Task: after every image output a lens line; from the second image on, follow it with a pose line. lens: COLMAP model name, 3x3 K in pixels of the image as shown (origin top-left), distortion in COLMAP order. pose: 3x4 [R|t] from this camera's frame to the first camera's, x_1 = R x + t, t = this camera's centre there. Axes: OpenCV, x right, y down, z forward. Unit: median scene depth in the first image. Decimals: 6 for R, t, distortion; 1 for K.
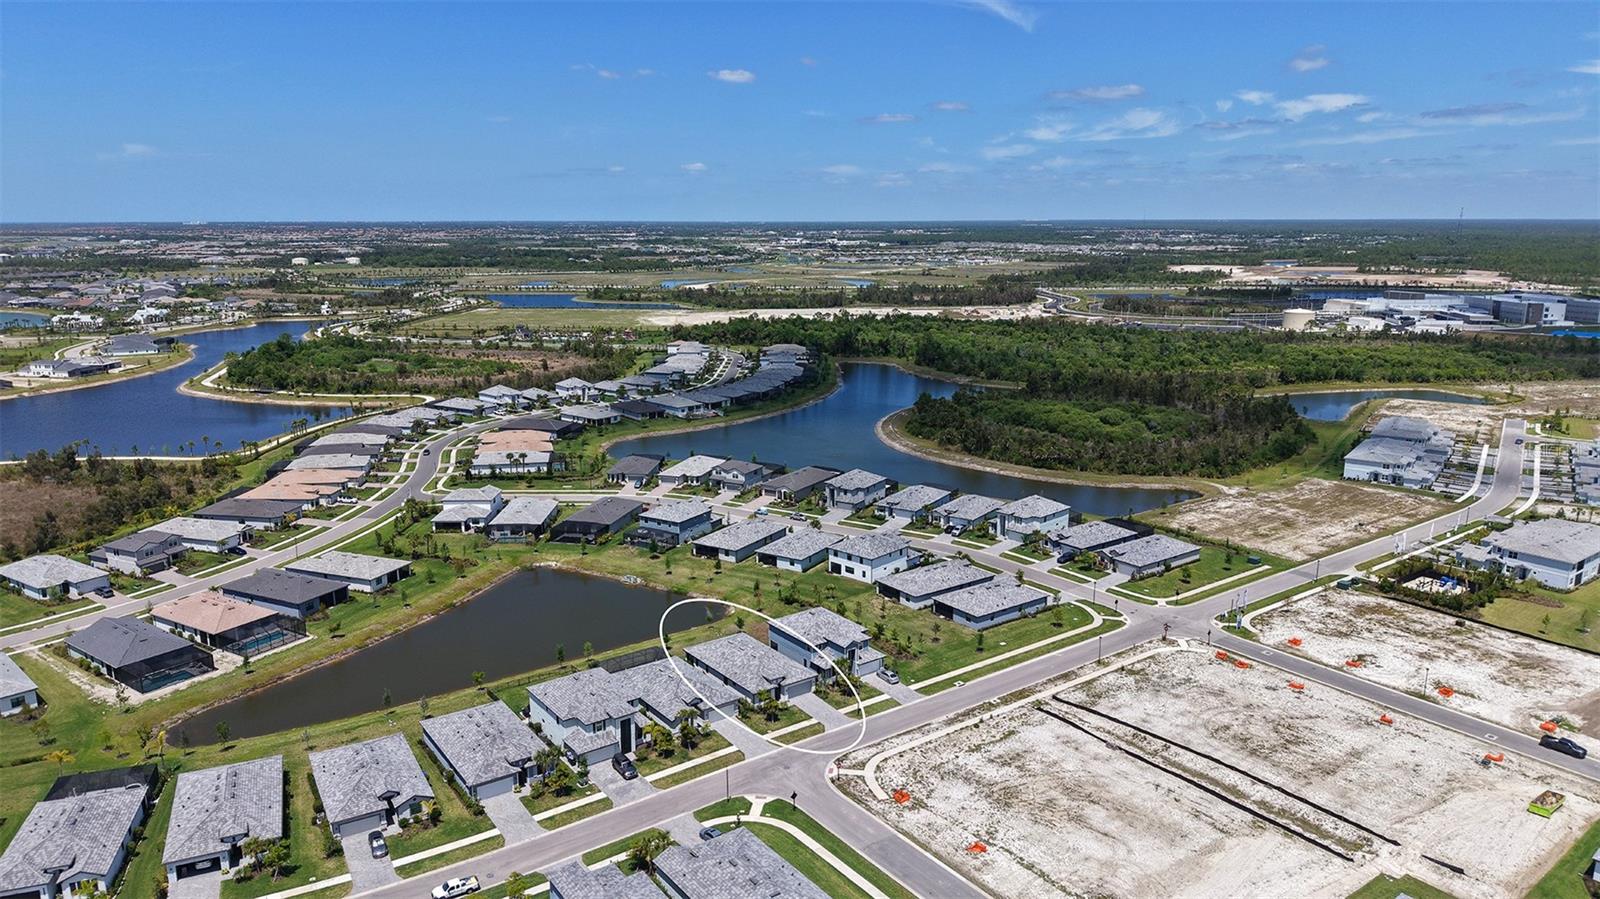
lens RADIAL K [[1070.8, 0, 797.3], [0, 1070.8, 443.5], [0, 0, 1]] dist [0.044224, -0.039951]
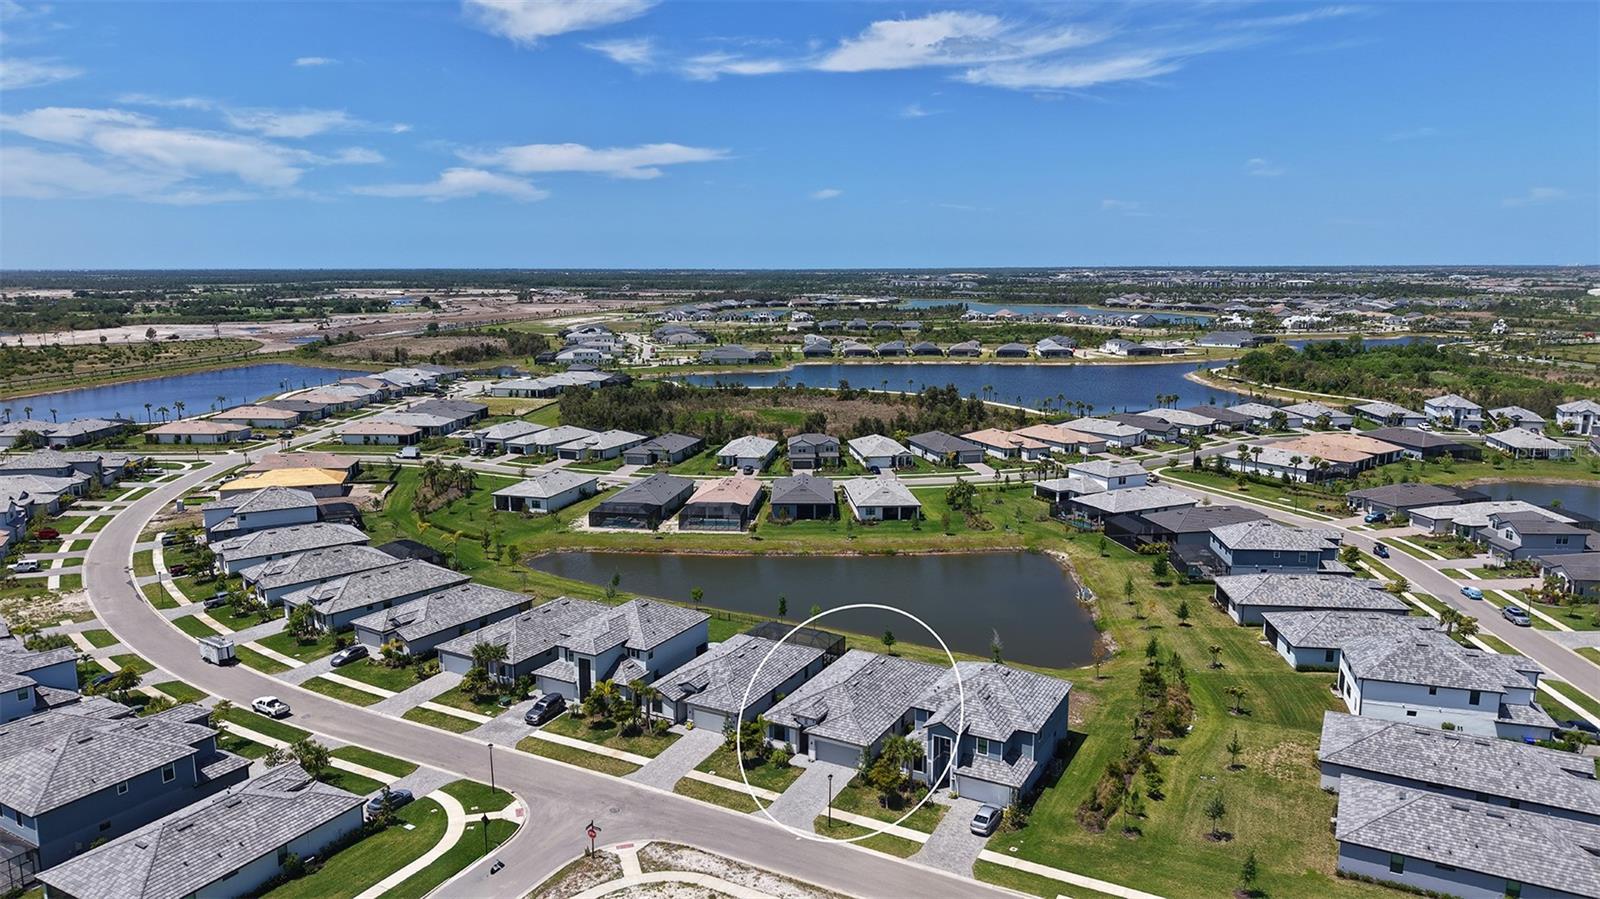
lens RADIAL K [[1070.8, 0, 797.3], [0, 1070.8, 443.5], [0, 0, 1]] dist [0.044224, -0.039951]
pose [[0.427161, 0.151823, -0.891338, 0.489720], [-0.187945, 0.979179, 0.076715, 0.016341], [0.884426, 0.134753, 0.446801, 0.668302]]
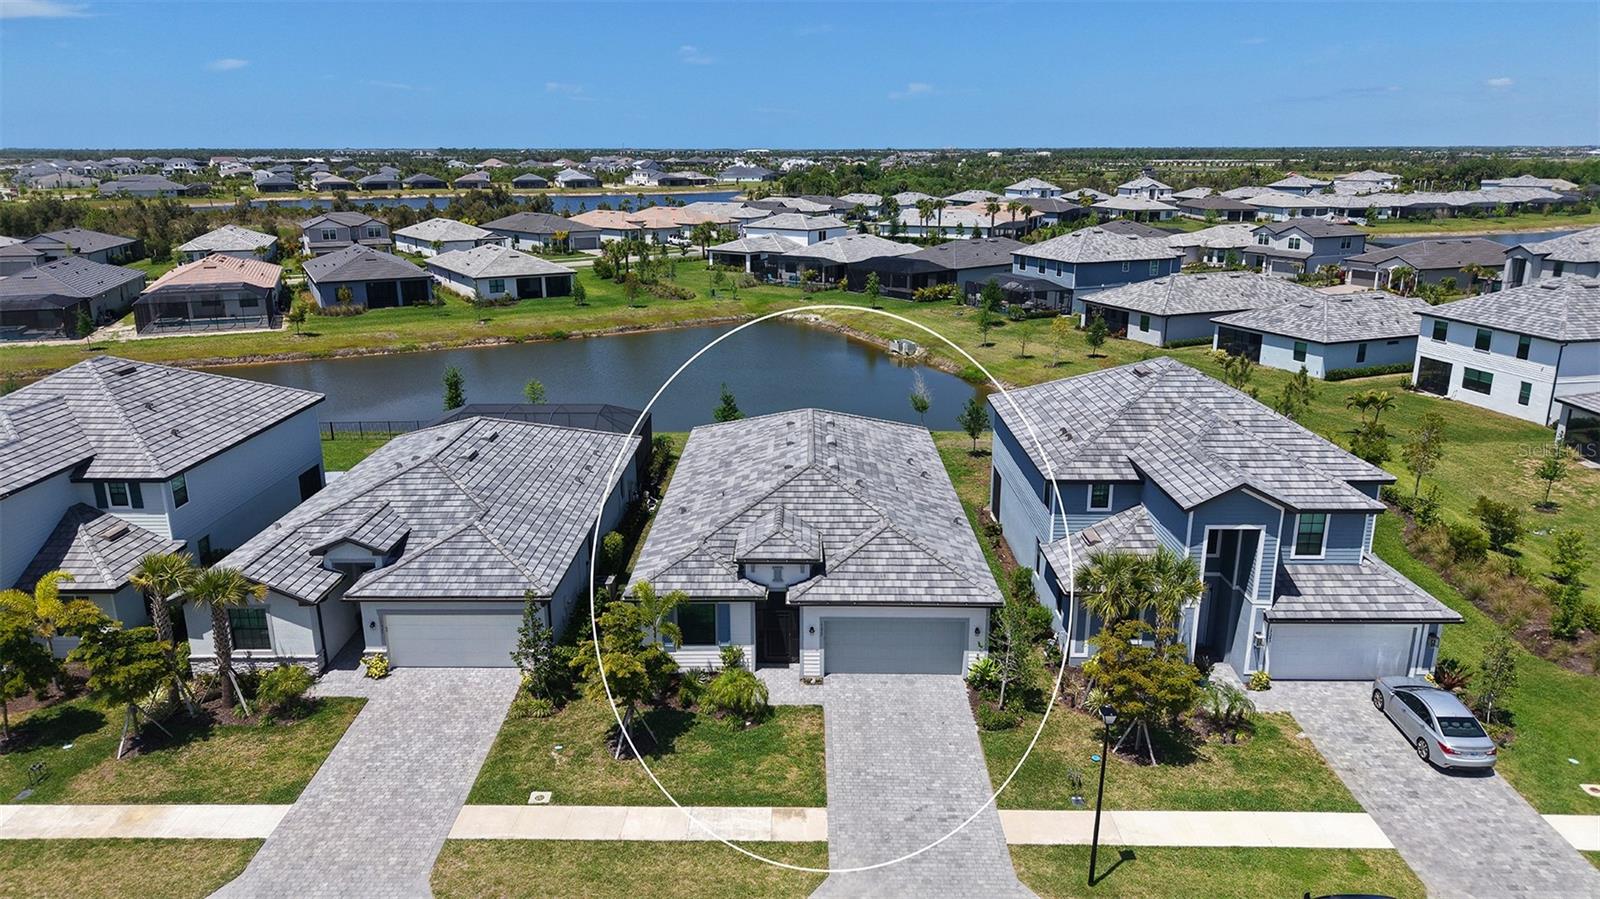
lens RADIAL K [[1070.8, 0, 797.3], [0, 1070.8, 443.5], [0, 0, 1]] dist [0.044224, -0.039951]
pose [[0.801180, 0.161316, -0.576270, 0.097493], [-0.126953, 0.986880, 0.099757, 0.168019], [0.584802, -0.006764, 0.811148, 0.799145]]
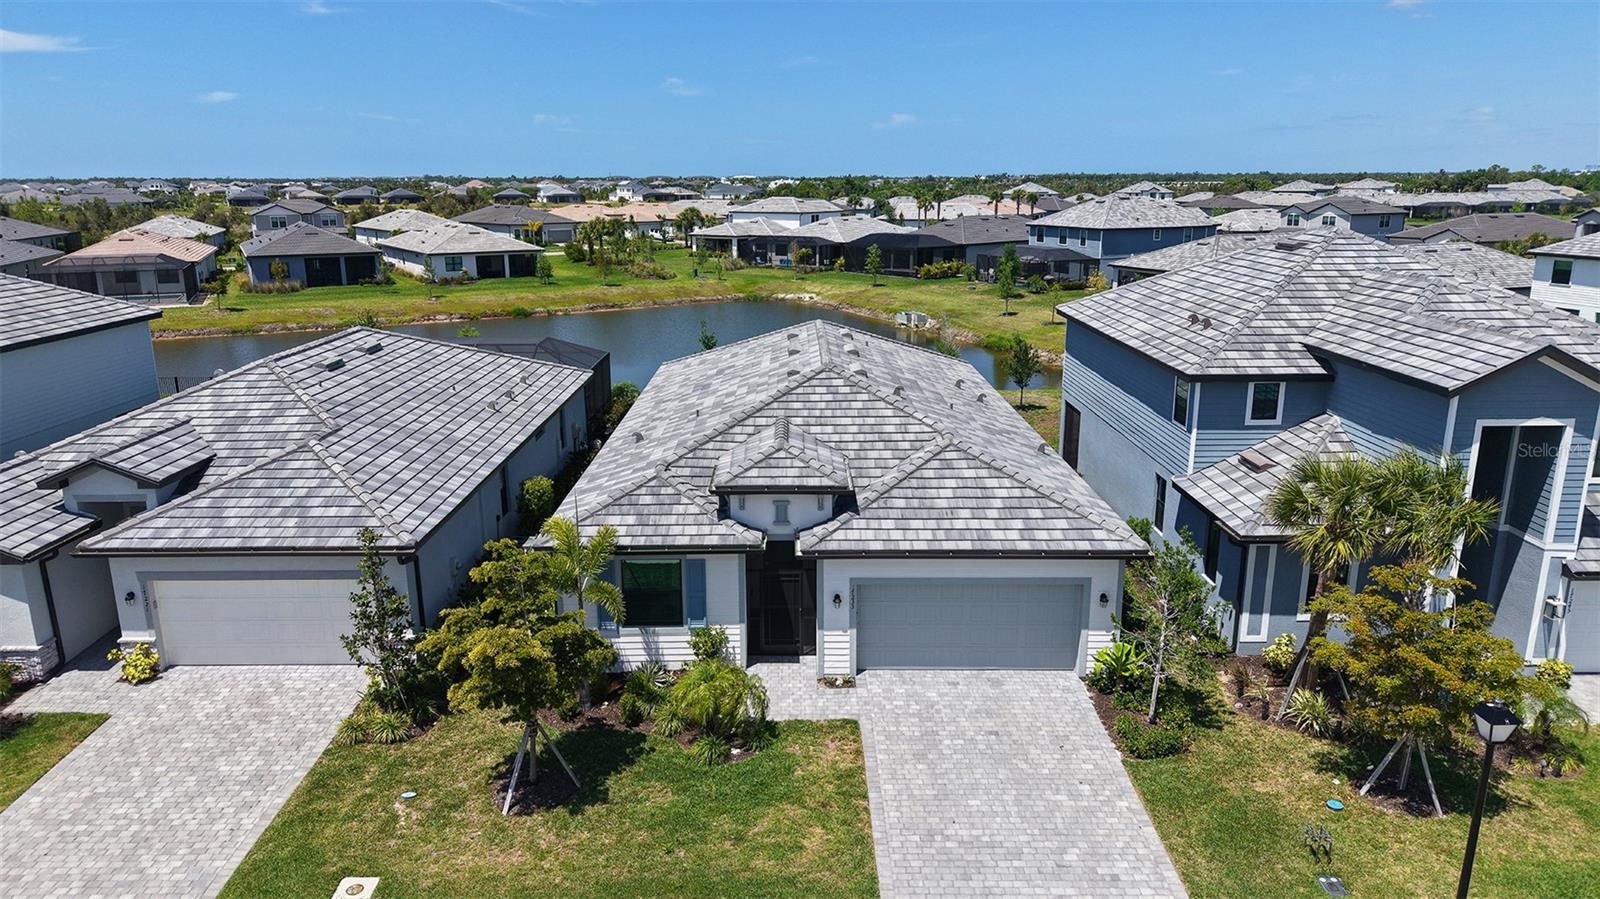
lens RADIAL K [[1075.3, 0, 797.3], [0, 1075.3, 442.9], [0, 0, 1]] dist [0.008229, 0.007860]
pose [[0.808527, 0.141119, -0.571287, 0.054862], [-0.121618, 0.989932, 0.072411, 0.195591], [0.575754, 0.010932, 0.817550, 0.858033]]
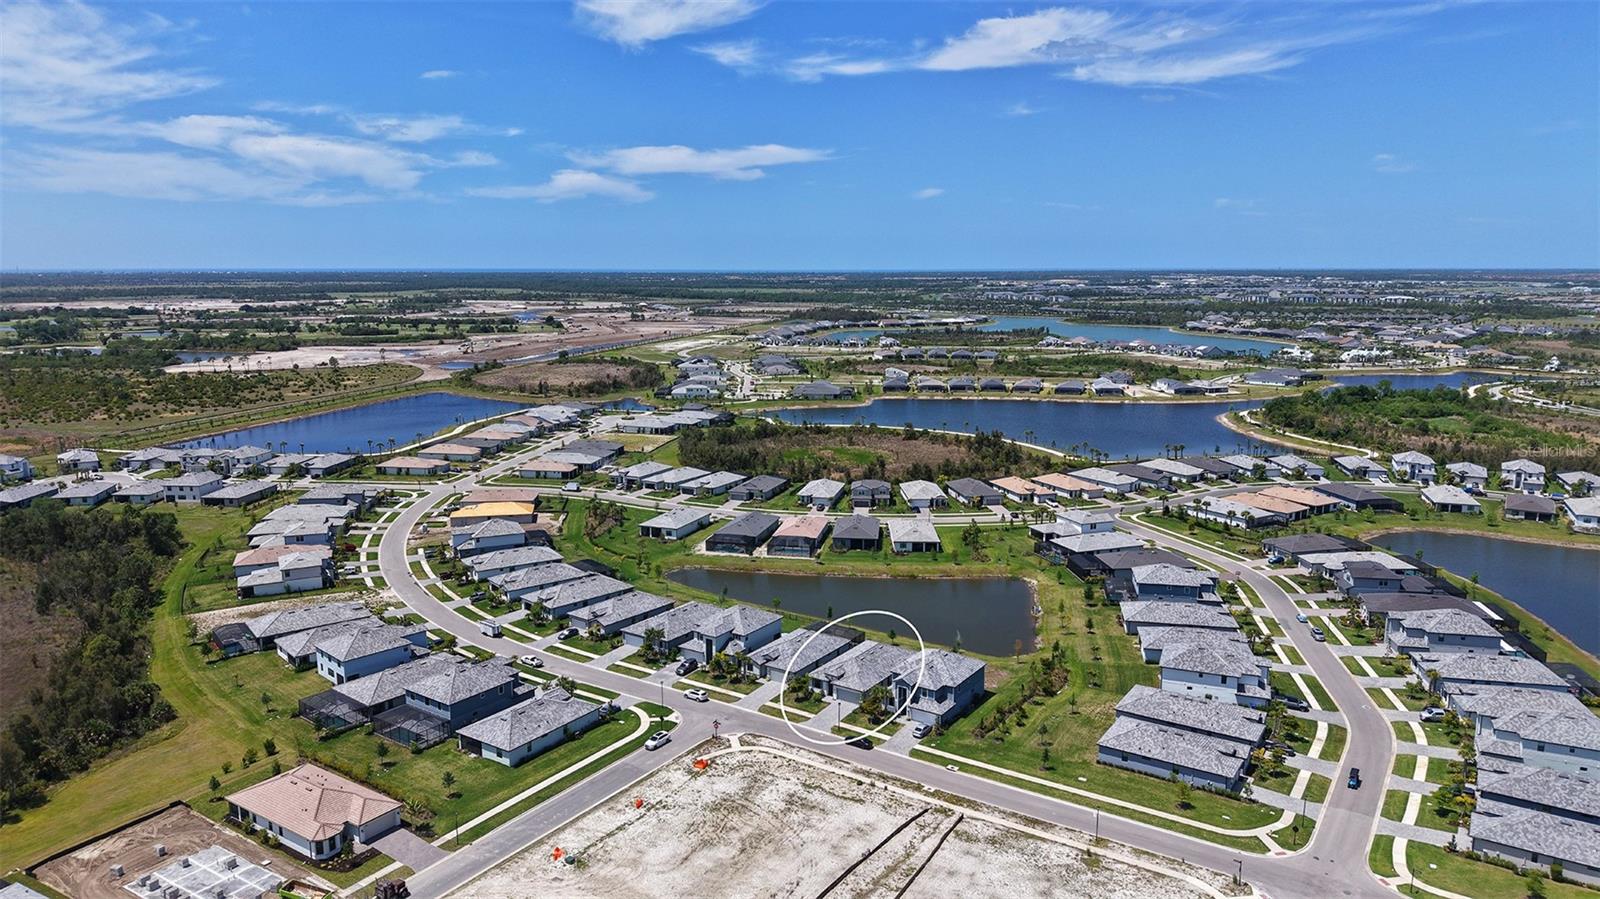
lens RADIAL K [[1059.7, 0, 791.8], [0, 1059.7, 453.0], [0, 0, 1]] dist [0.106856, -0.149829]
pose [[0.337125, 0.166124, -0.926687, 0.918855], [-0.195351, 0.975229, 0.103758, -0.109110], [0.920969, 0.146050, 0.361227, 0.505899]]
